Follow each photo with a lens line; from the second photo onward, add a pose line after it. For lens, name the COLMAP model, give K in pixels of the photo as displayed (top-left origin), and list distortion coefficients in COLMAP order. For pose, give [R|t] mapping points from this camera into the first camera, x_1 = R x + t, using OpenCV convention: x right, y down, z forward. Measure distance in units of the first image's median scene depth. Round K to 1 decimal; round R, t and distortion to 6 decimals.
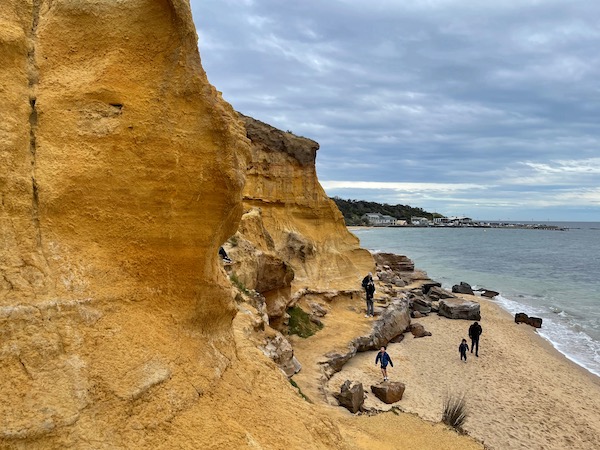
lens RADIAL K [[497.1, 0, 299.5], [0, 497.1, 224.5], [0, 0, 1]] dist [0.019656, -0.000274]
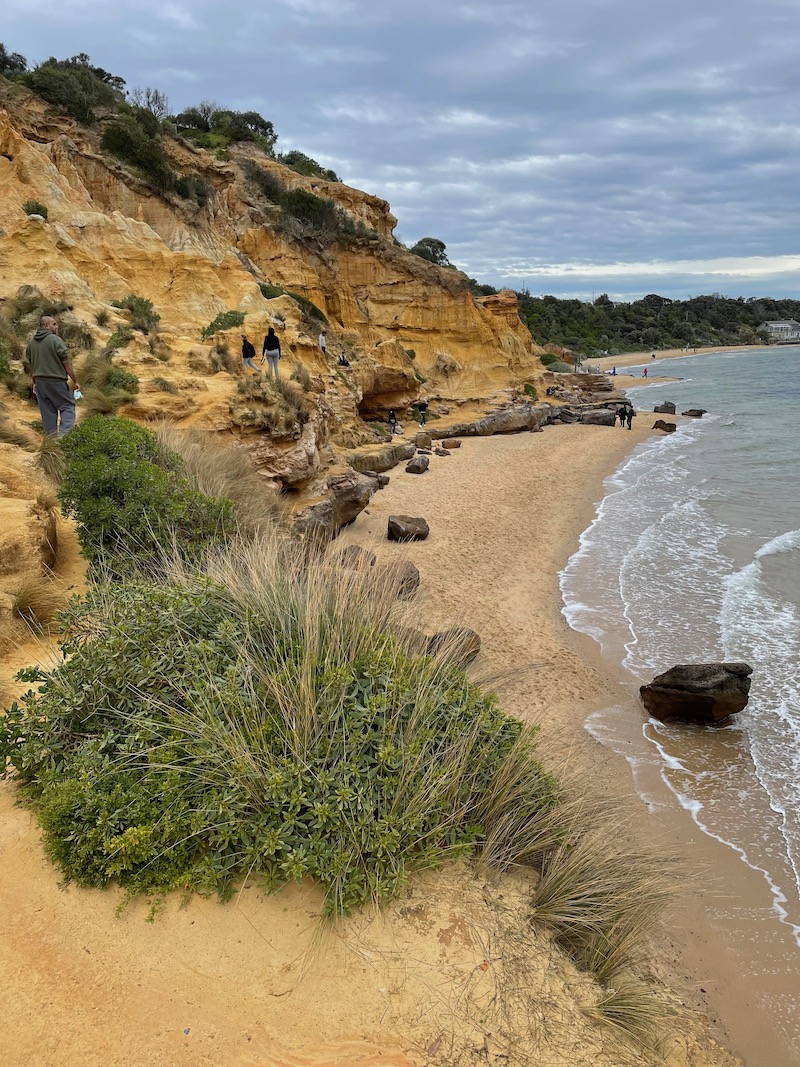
lens RADIAL K [[884.0, 0, 400.4], [0, 884.0, 533.1], [0, 0, 1]] dist [0.019656, -0.000274]
pose [[0.950605, 0.016603, -0.309959, 0.545364], [0.044949, 0.980680, 0.190383, 0.026704], [0.307132, -0.194912, 0.931493, -1.103833]]
